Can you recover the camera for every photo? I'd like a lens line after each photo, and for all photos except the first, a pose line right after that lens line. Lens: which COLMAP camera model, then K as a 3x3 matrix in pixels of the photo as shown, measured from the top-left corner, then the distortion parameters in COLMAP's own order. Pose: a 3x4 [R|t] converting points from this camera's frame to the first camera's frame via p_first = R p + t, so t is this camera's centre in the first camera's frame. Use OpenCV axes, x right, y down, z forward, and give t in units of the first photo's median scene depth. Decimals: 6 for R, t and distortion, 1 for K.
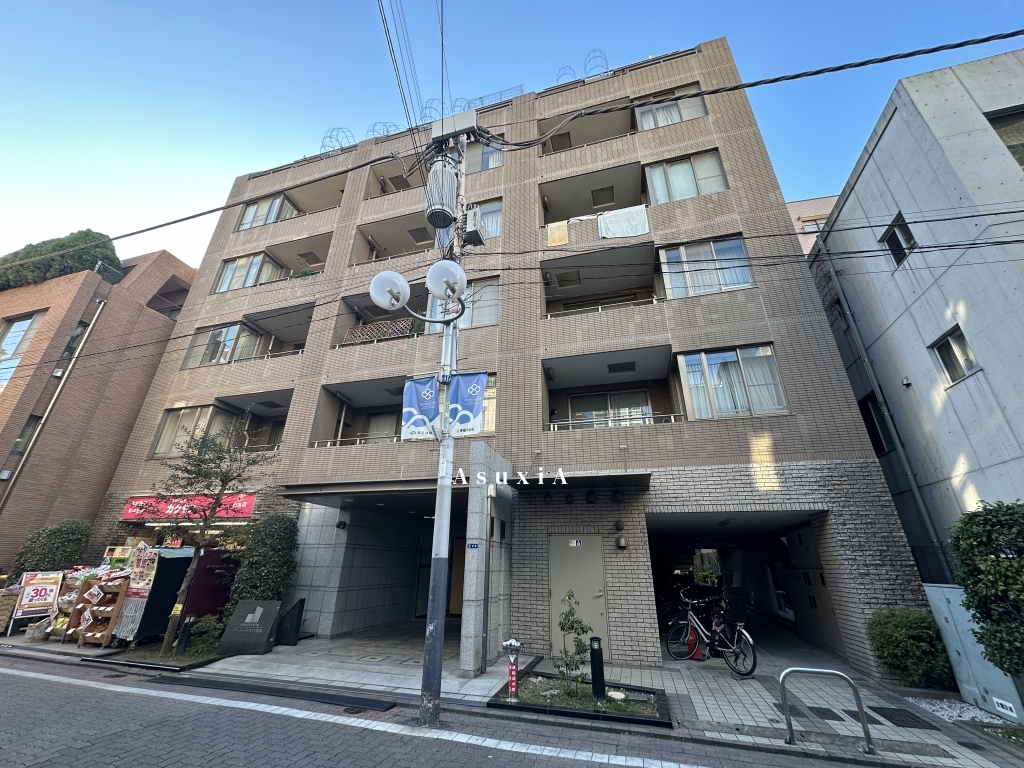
lens RADIAL K [[407.0, 0, 511.2], [0, 407.0, 383.1], [0, 0, 1]] dist [-0.000381, 0.000296]
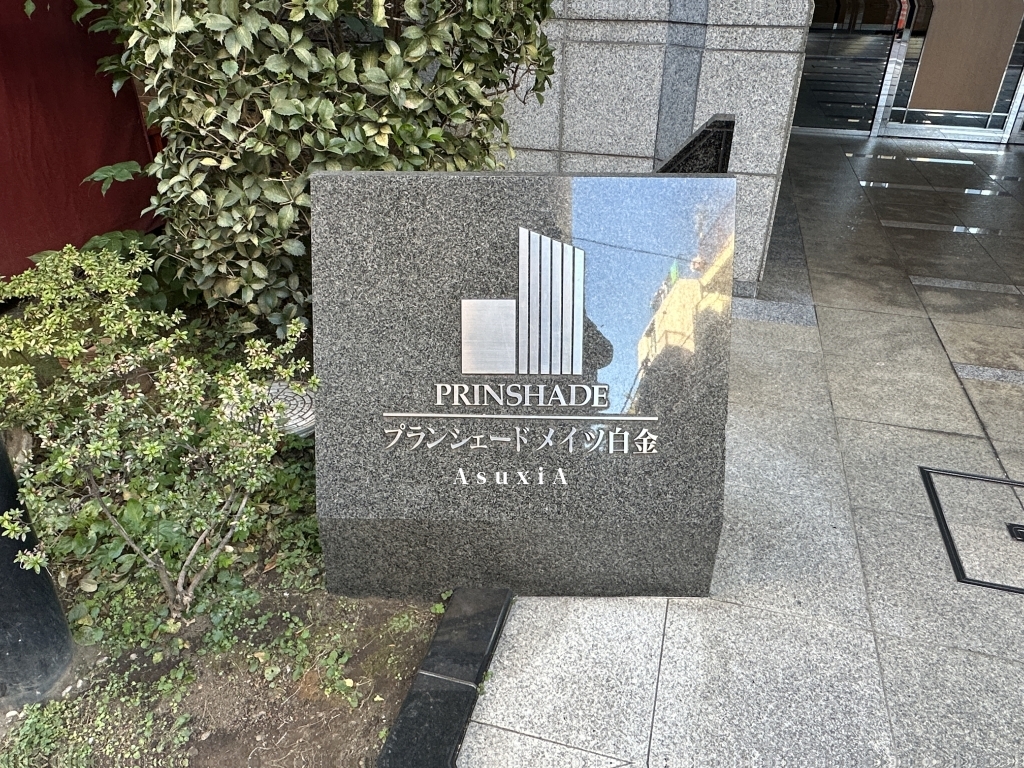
lens RADIAL K [[720.9, 0, 510.0], [0, 720.9, 383.8], [0, 0, 1]] dist [-0.004377, -0.003300]
pose [[0.999938, -0.008203, -0.007536, -0.550220], [0.010917, 0.587192, 0.809374, 0.374877], [-0.002214, -0.809406, 0.587245, 0.760401]]
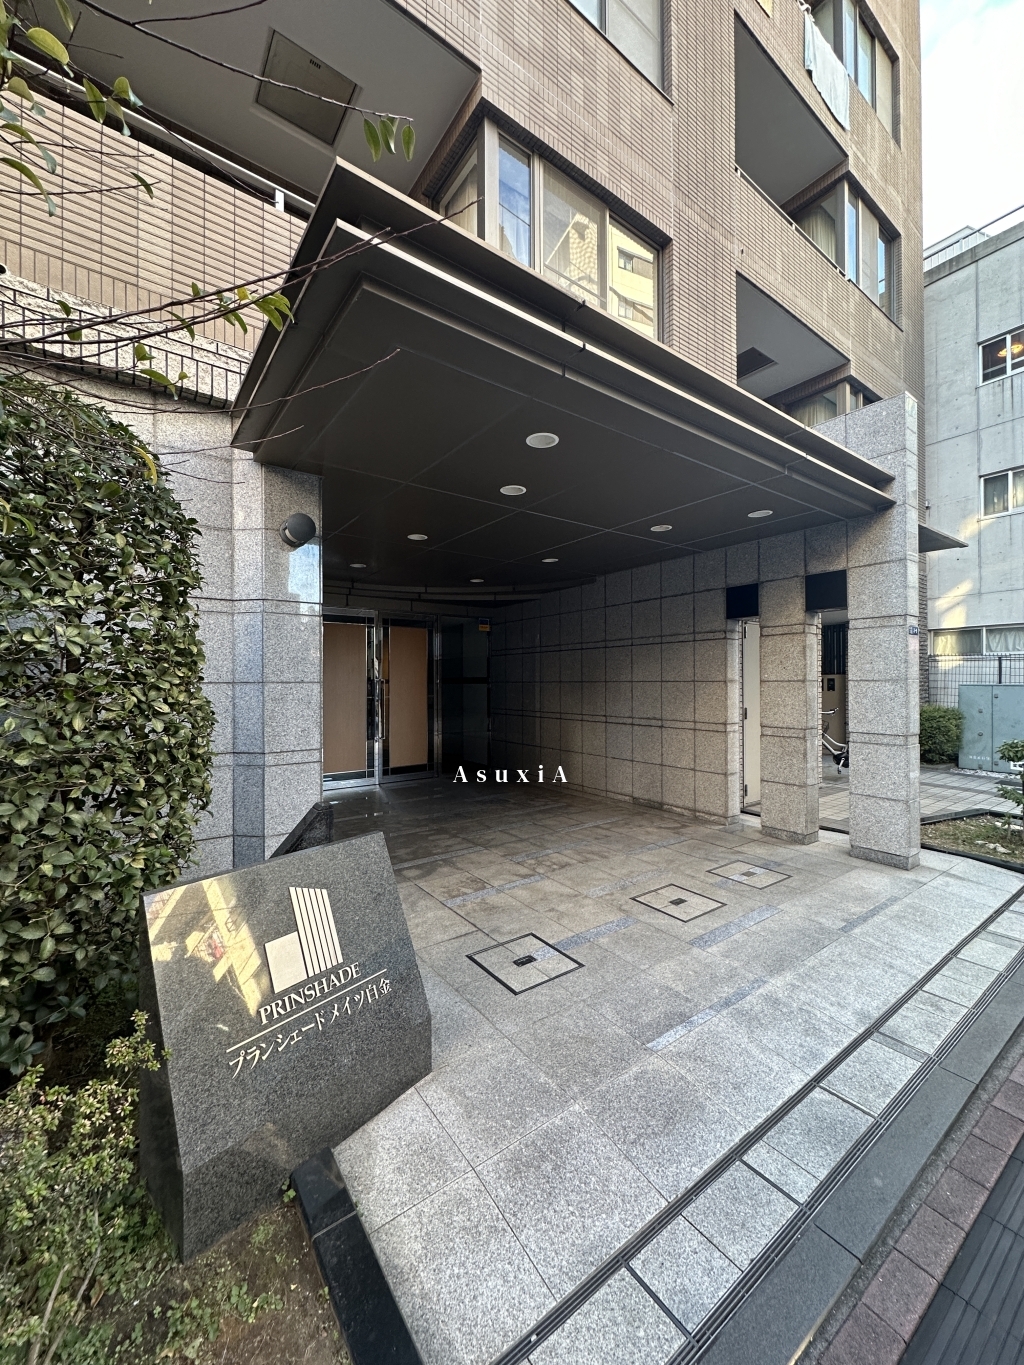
lens RADIAL K [[542.5, 0, 513.1], [0, 542.5, 677.3], [0, 0, 1]] dist [-0.000381, 0.000296]
pose [[0.611174, -0.009893, 0.791434, -0.658511], [-0.310901, 0.916550, 0.251547, 0.332199], [-0.727878, -0.399797, 0.557096, 0.737290]]
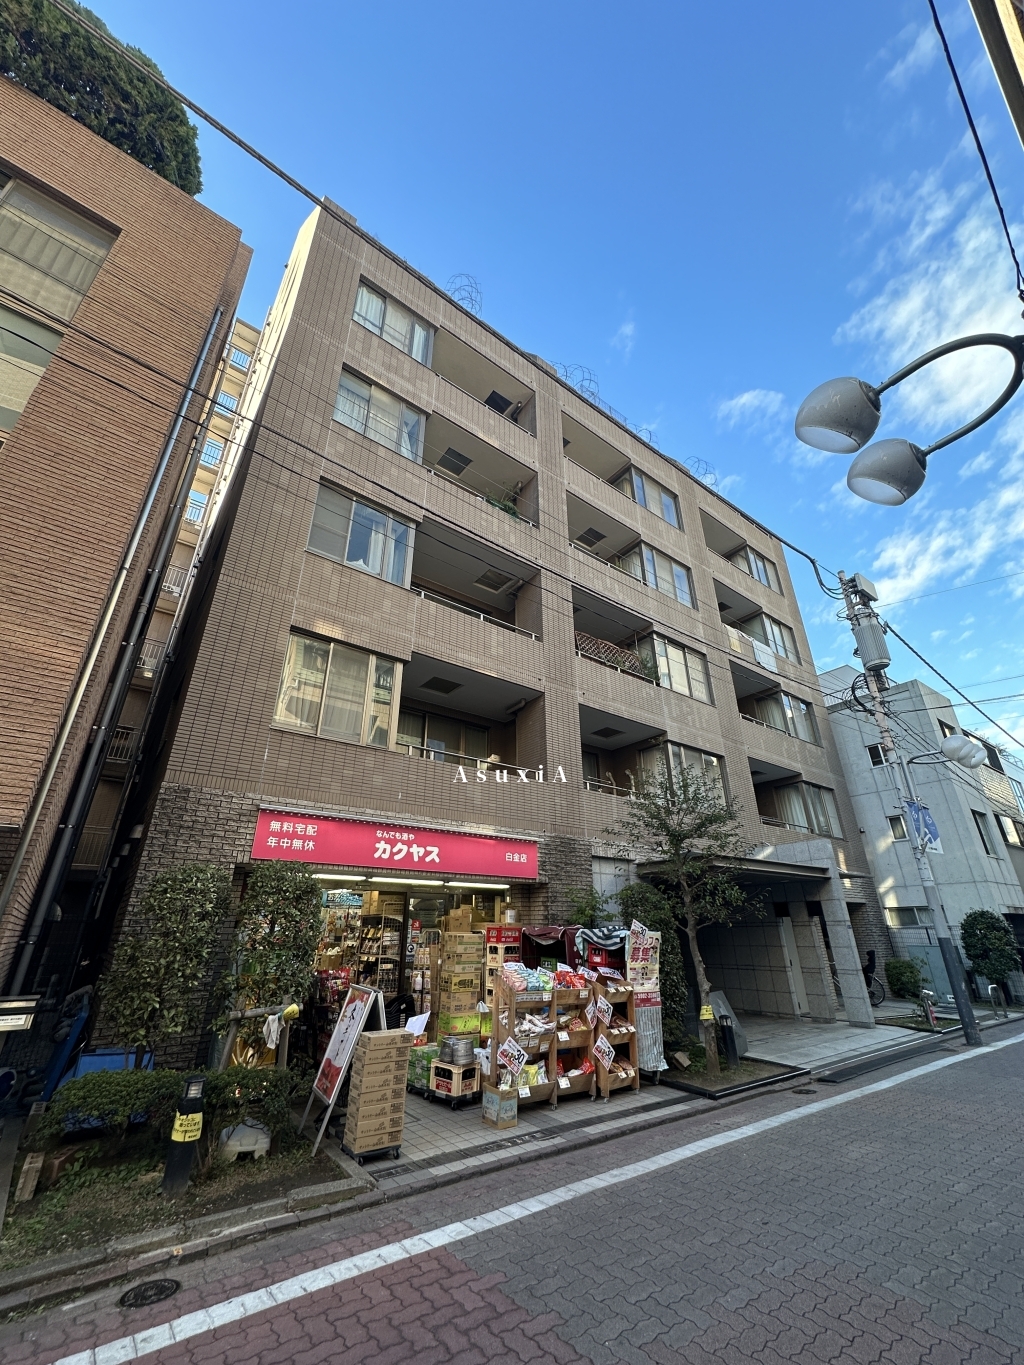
lens RADIAL K [[542.5, 0, 510.5], [0, 542.5, 678.6], [0, 0, 1]] dist [-0.000381, 0.000296]
pose [[0.600266, 0.325286, 0.730664, -1.691223], [-0.314169, 0.936024, -0.158611, 0.210523], [-0.735513, -0.134343, 0.664058, 0.578791]]
